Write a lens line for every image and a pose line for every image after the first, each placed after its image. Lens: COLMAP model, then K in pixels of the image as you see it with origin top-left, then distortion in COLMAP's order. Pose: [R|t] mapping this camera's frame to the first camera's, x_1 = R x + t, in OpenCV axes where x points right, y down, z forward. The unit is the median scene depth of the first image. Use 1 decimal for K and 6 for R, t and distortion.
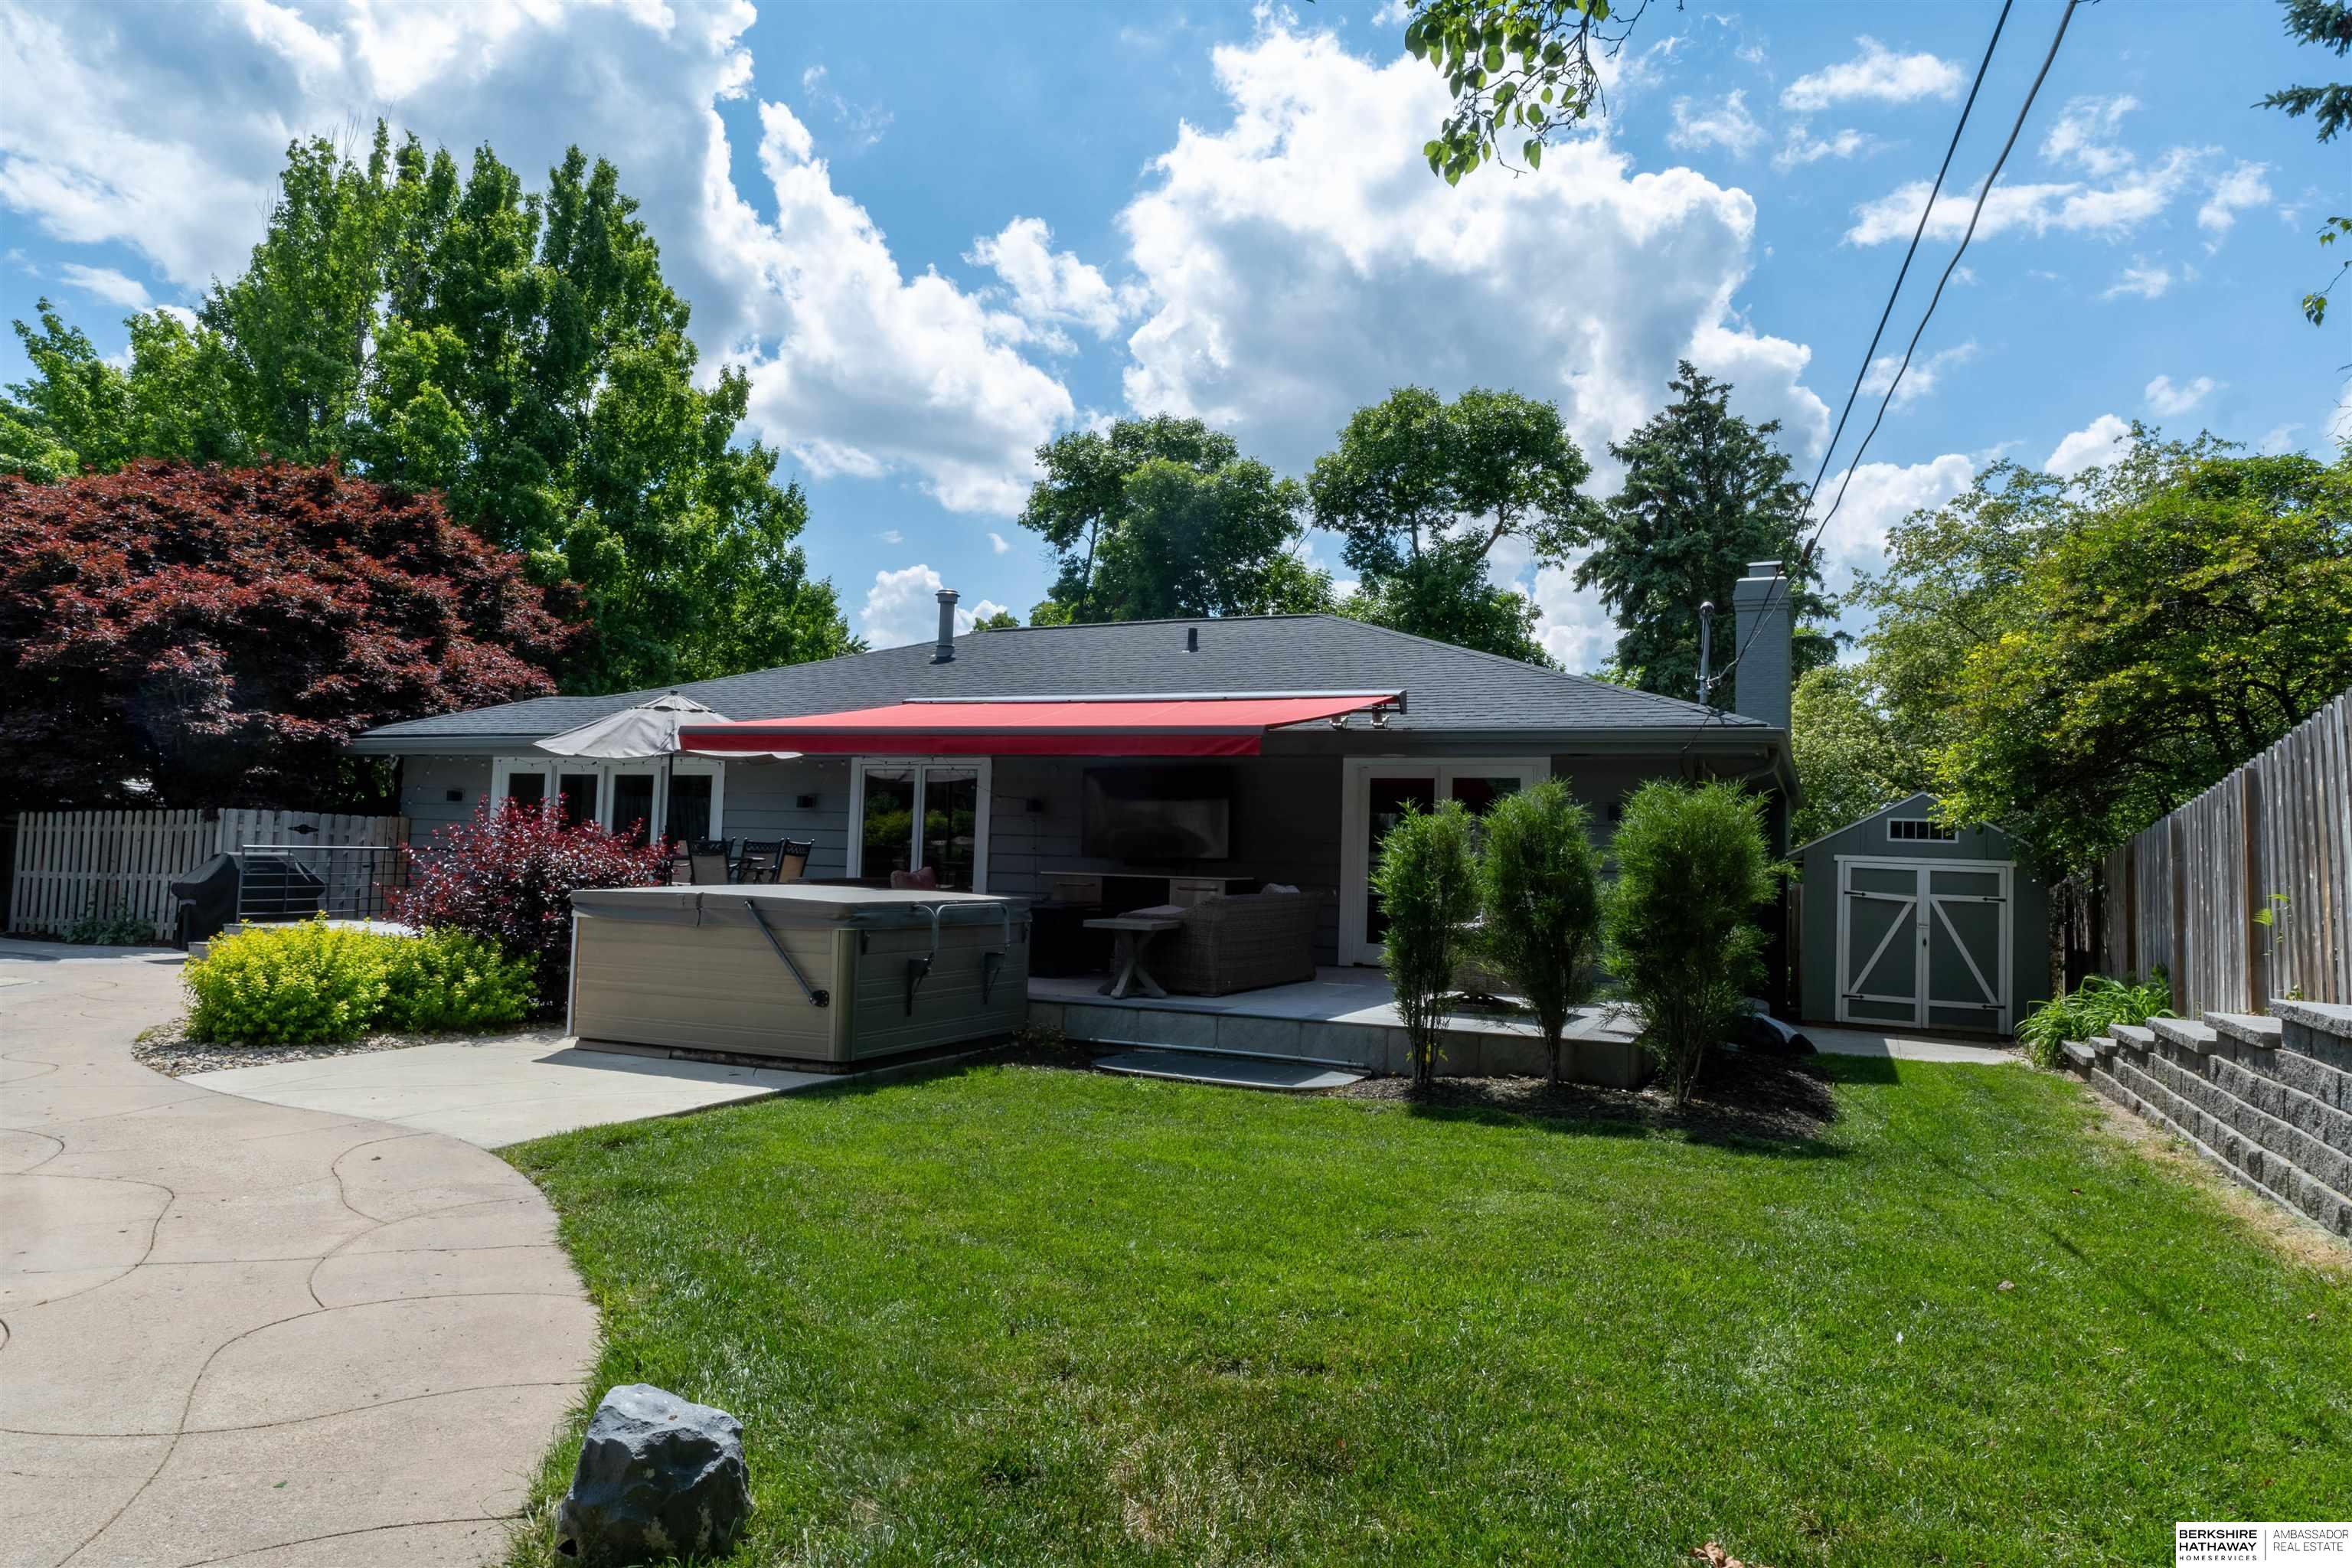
lens RADIAL K [[1478.5, 0, 1176.0], [0, 1478.5, 784.0], [0, 0, 1]] dist [-0.008412, 0.023935]
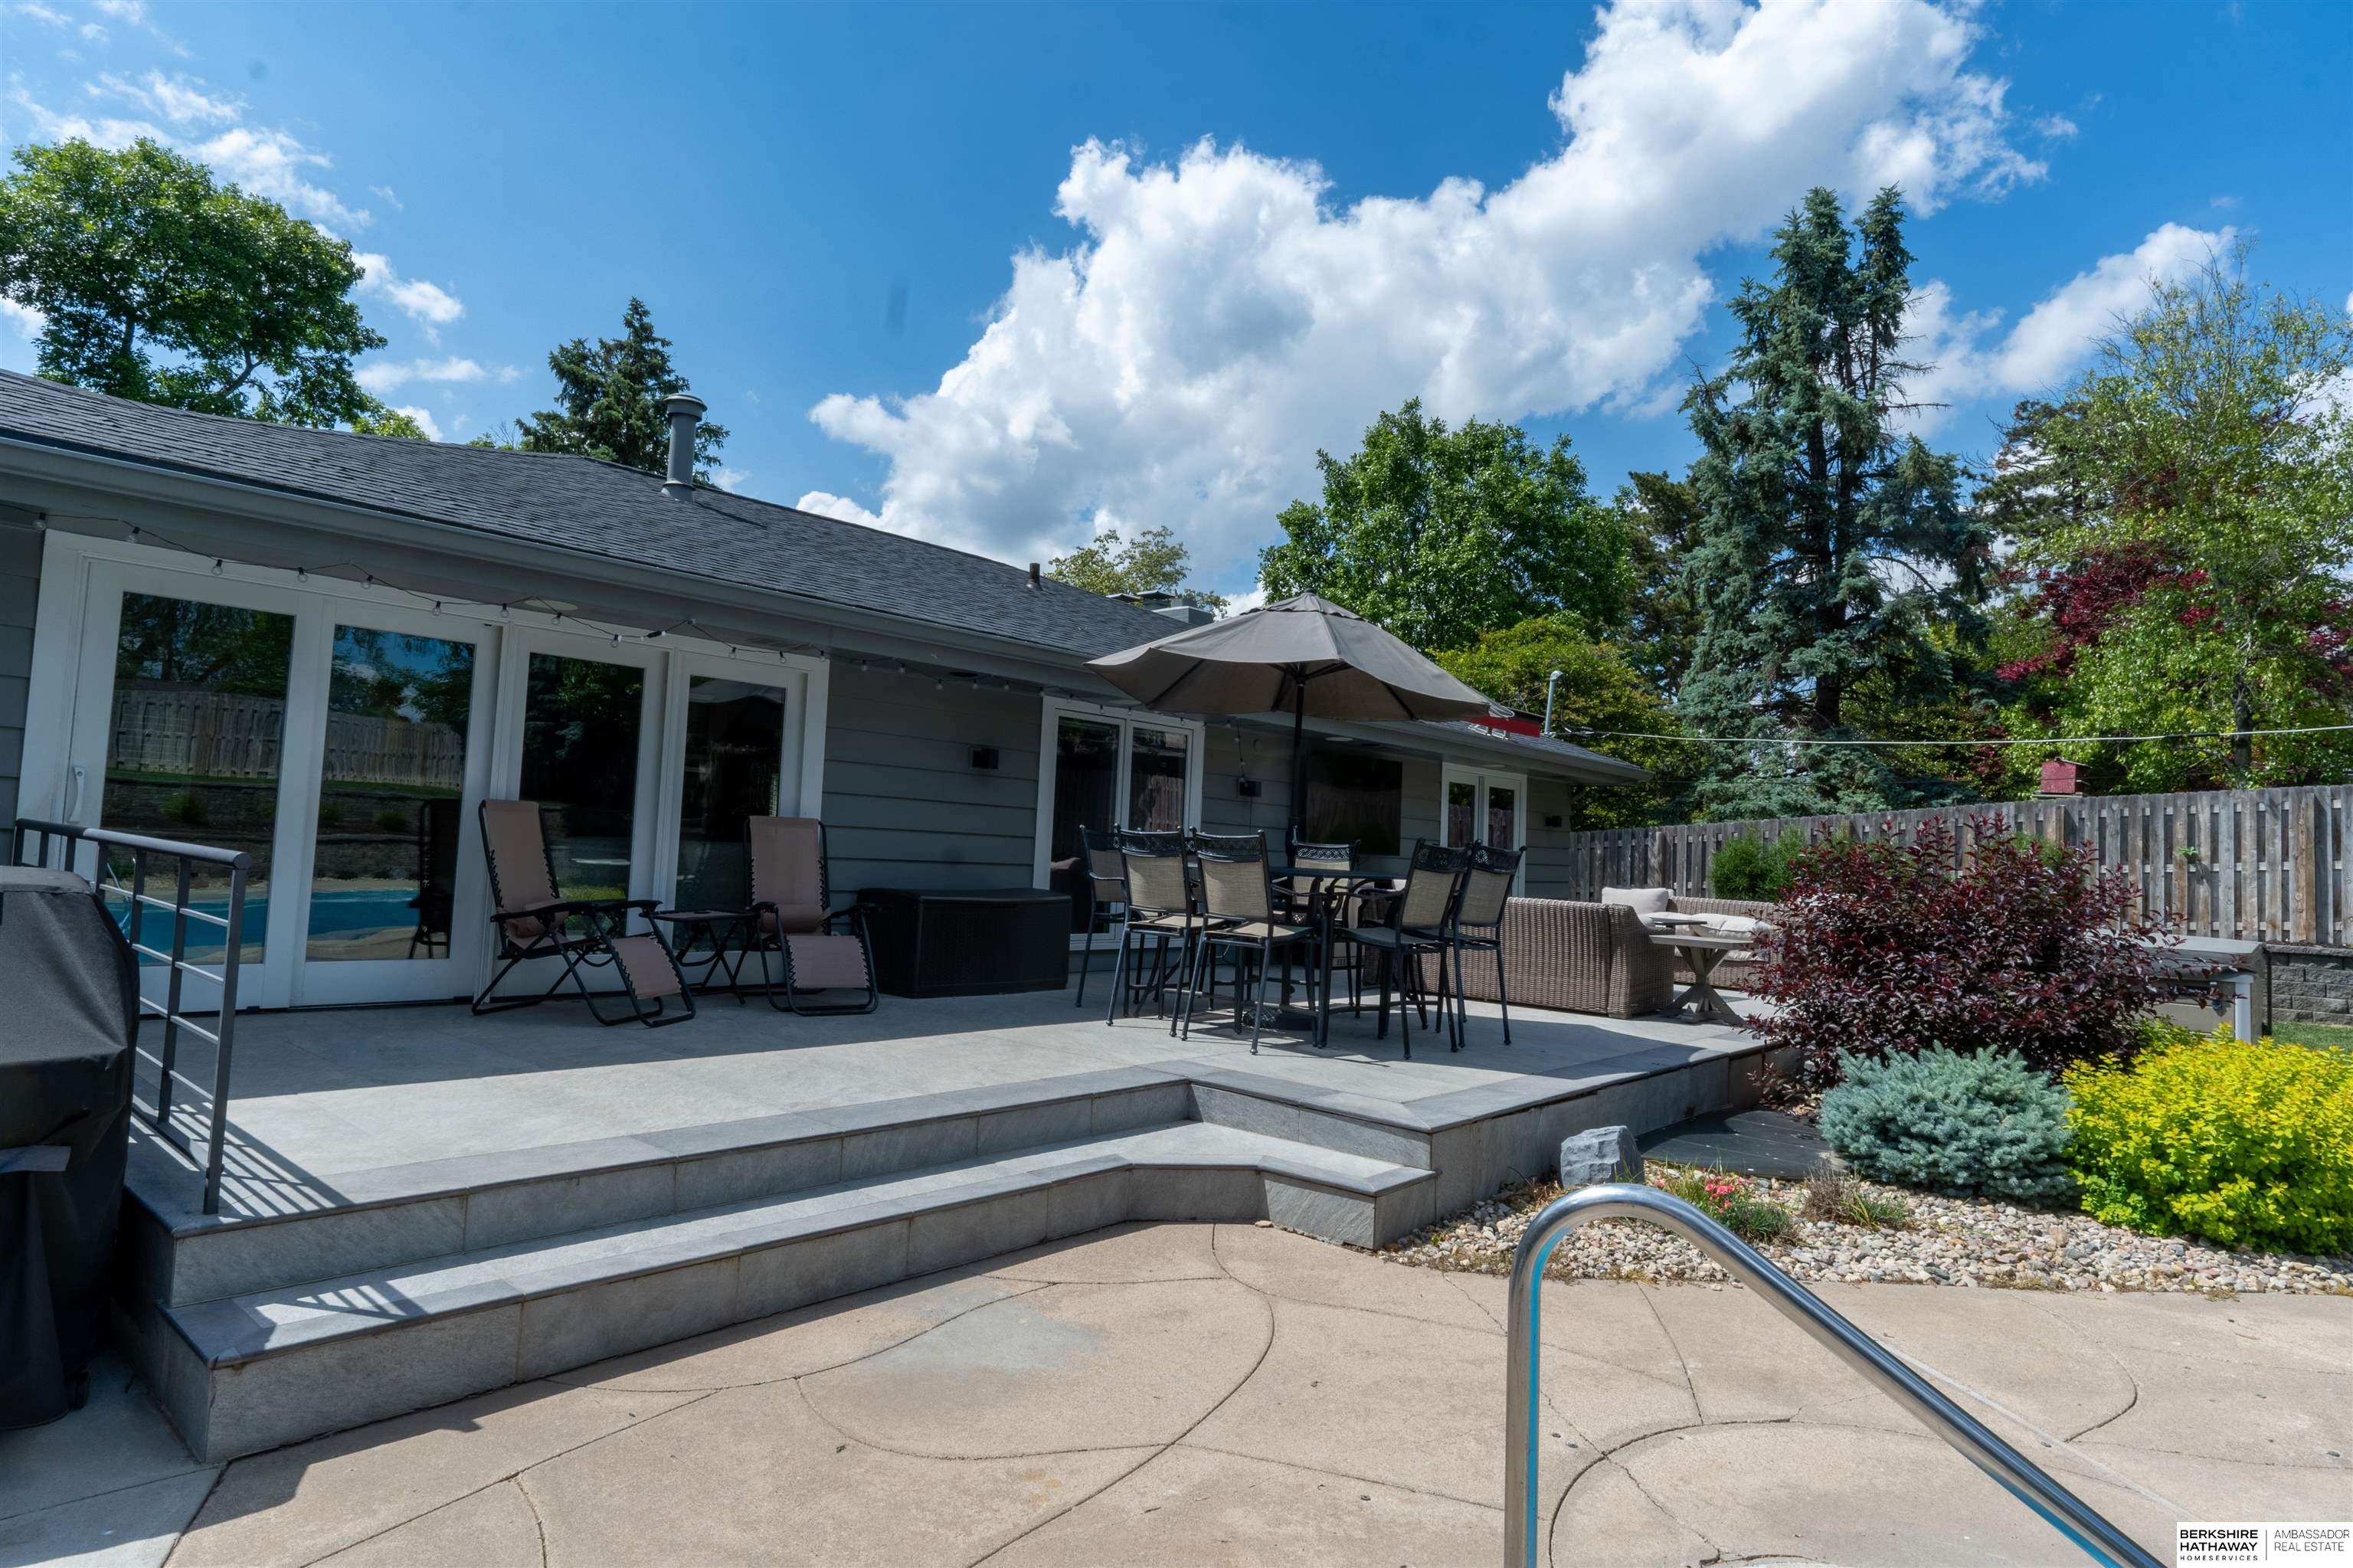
lens RADIAL K [[1314.4, 0, 1170.9], [0, 1314.4, 773.1], [0, 0, 1]] dist [-0.003184, -0.000687]
pose [[0.298432, 0.041847, 0.953513, -0.442946], [-0.085115, 0.996225, -0.017082, 0.012168], [-0.950628, -0.076060, 0.300867, 0.461430]]
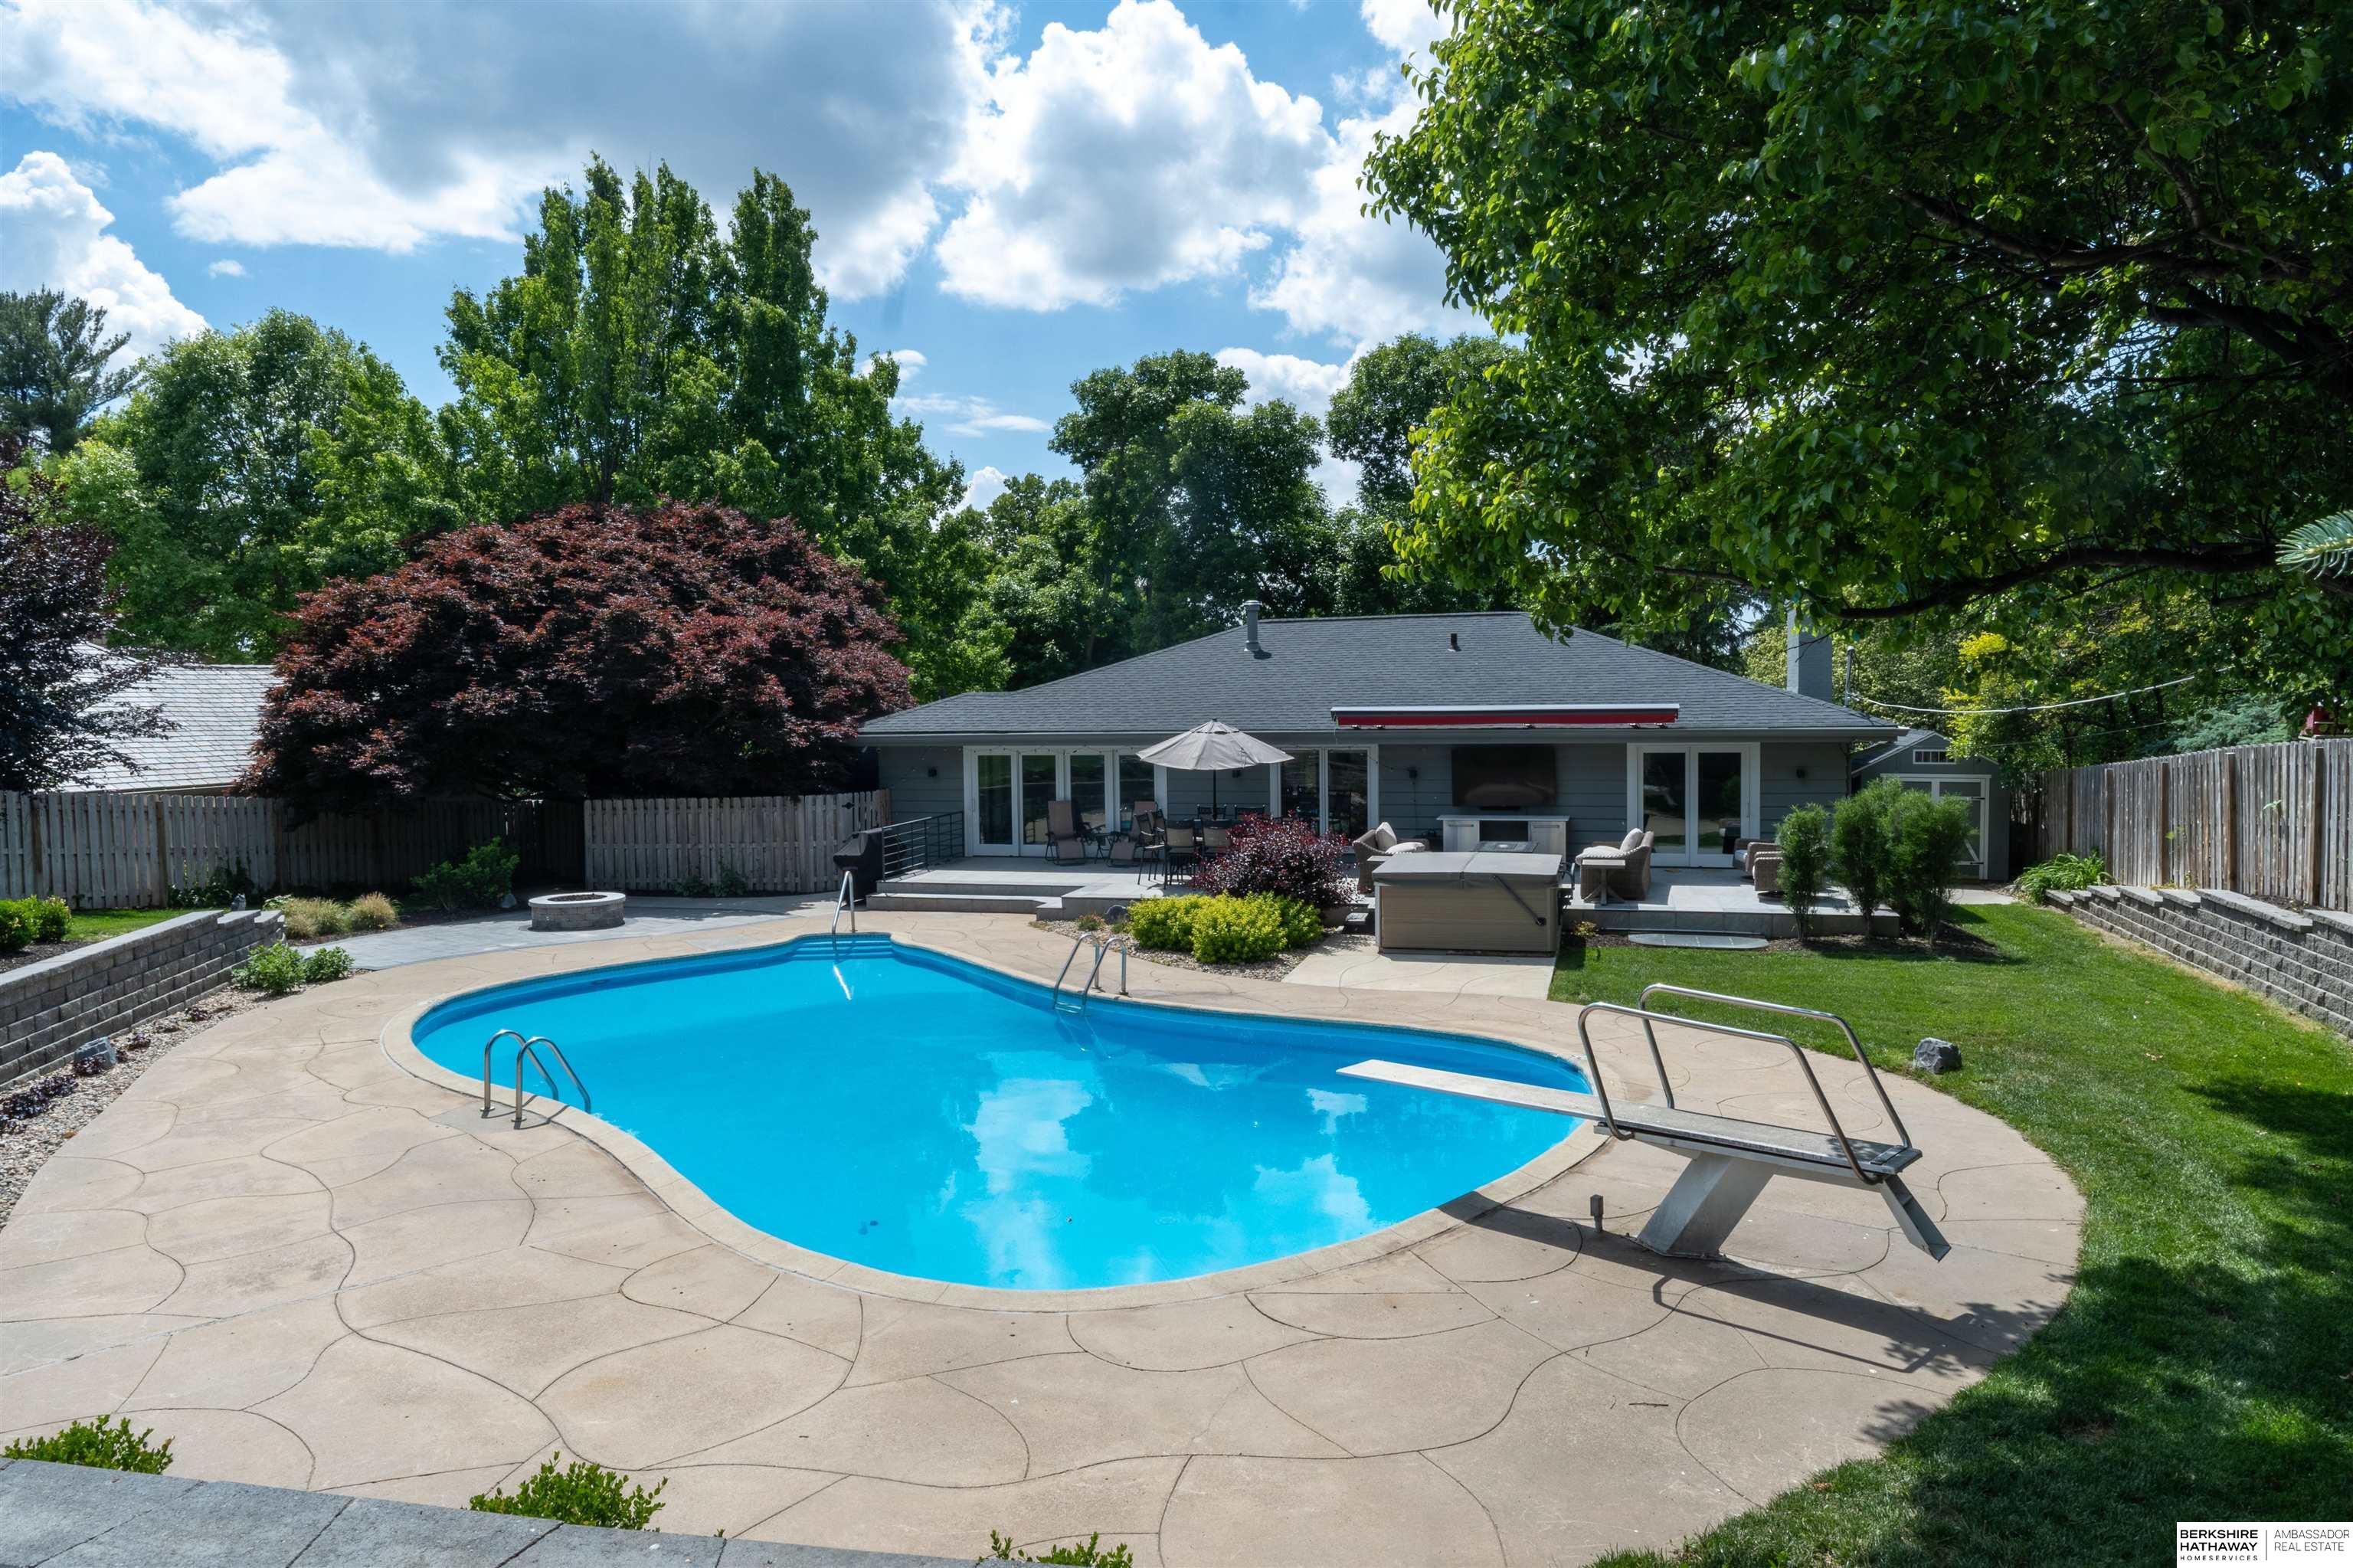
lens RADIAL K [[1533.8, 0, 1176.5], [0, 1533.8, 784.0], [0, 0, 1]] dist [0.000118, 0.001093]
pose [[0.989084, -0.053612, 0.137257, -0.313767], [0.037745, 0.992567, 0.115701, -0.094881], [-0.142440, -0.109257, 0.983755, -0.305323]]
